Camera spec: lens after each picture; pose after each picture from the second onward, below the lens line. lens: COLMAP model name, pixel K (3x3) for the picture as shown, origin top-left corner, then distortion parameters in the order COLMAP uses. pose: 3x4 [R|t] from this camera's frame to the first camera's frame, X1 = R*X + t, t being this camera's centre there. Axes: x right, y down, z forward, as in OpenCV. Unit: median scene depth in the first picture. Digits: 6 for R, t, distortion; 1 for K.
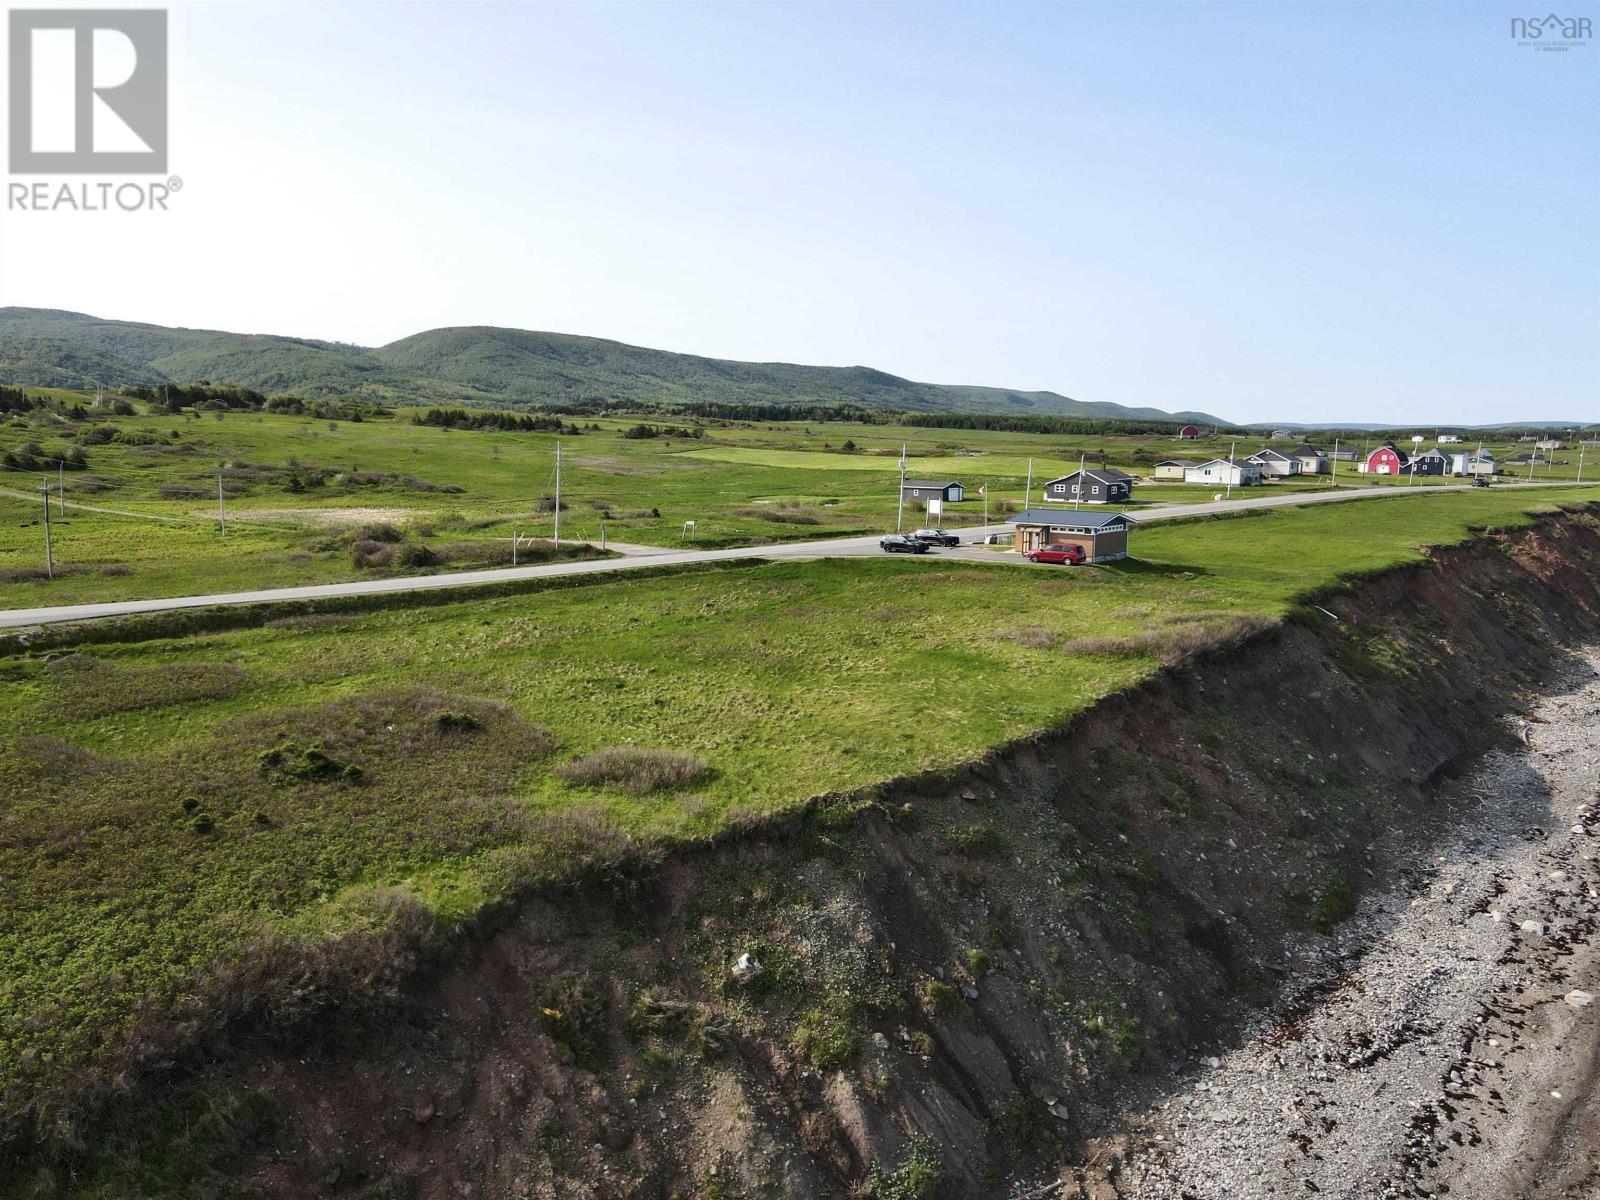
lens RADIAL K [[1164.1, 0, 797.6], [0, 1164.1, 604.0], [0, 0, 1]] dist [-0.012352, 0.015981]
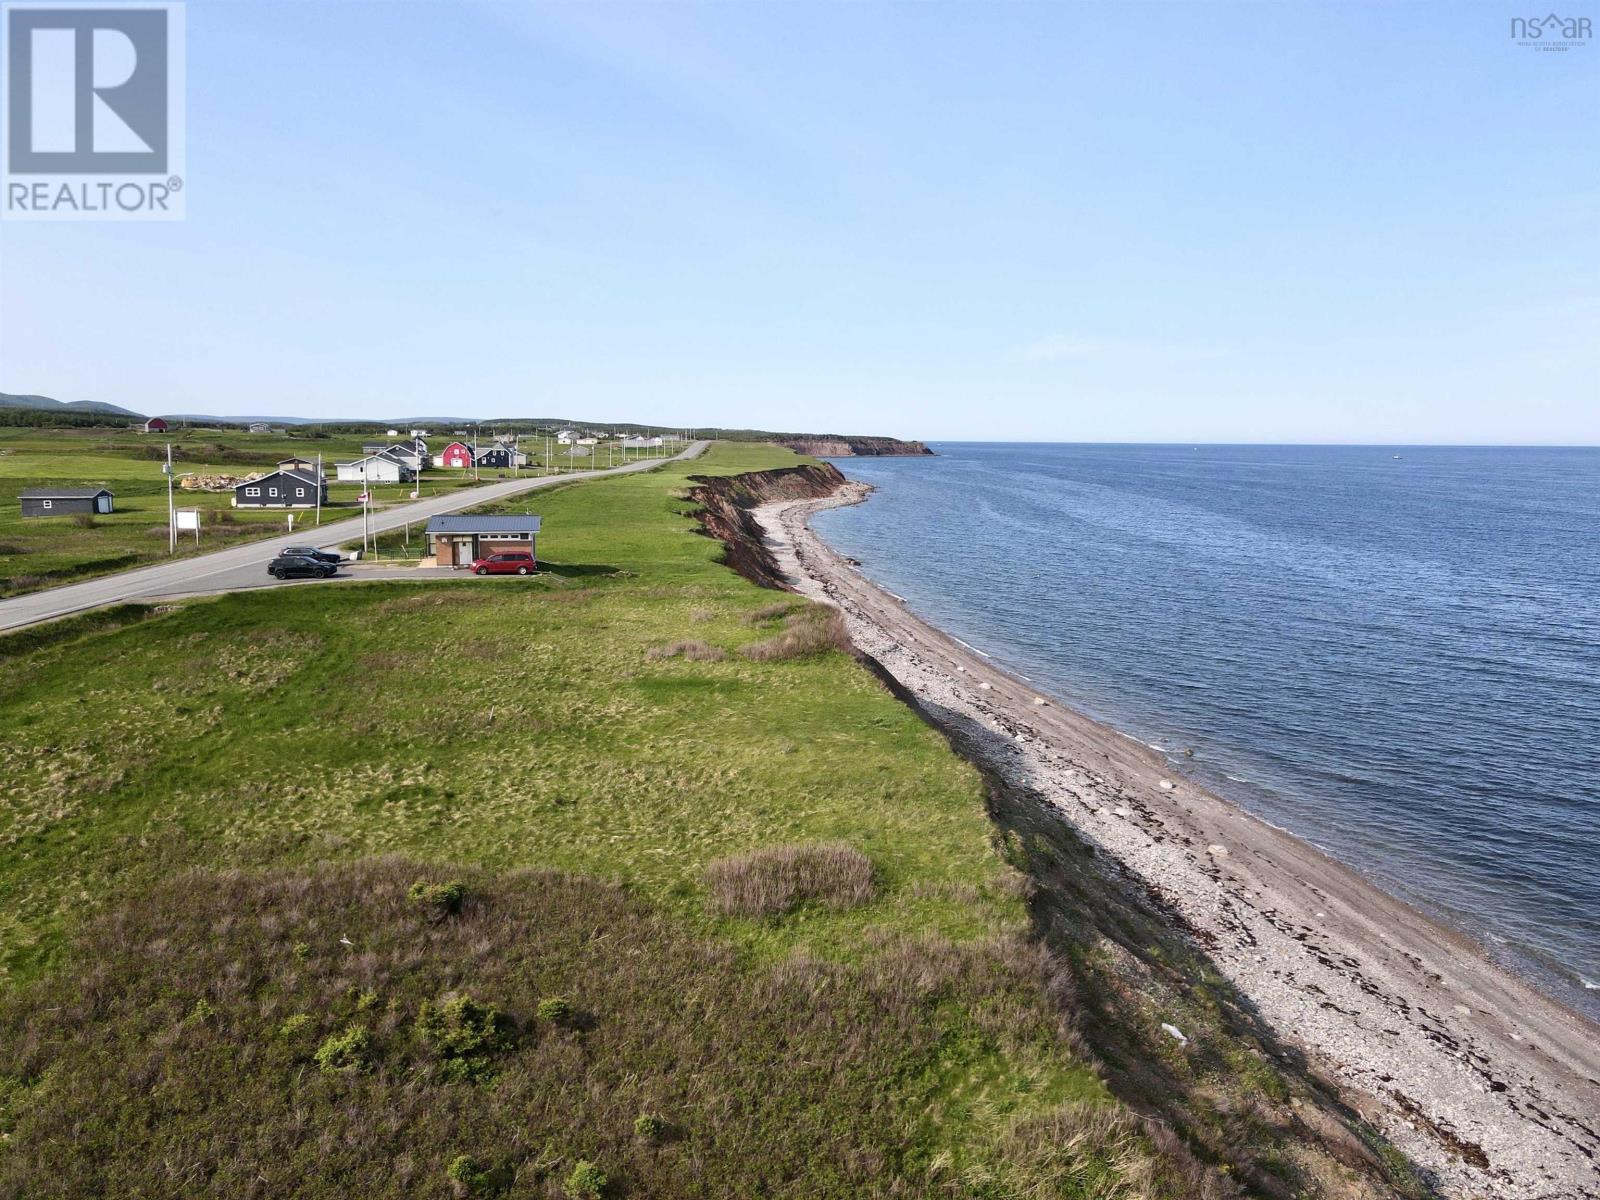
lens RADIAL K [[1164.1, 0, 796.8], [0, 1164.1, 596.2], [0, 0, 1]] dist [-0.012352, 0.015981]
pose [[0.650900, -0.104050, 0.752000, -0.174158], [0.104730, 0.993399, 0.046800, -0.019841], [-0.751905, 0.048295, 0.657500, 0.123190]]
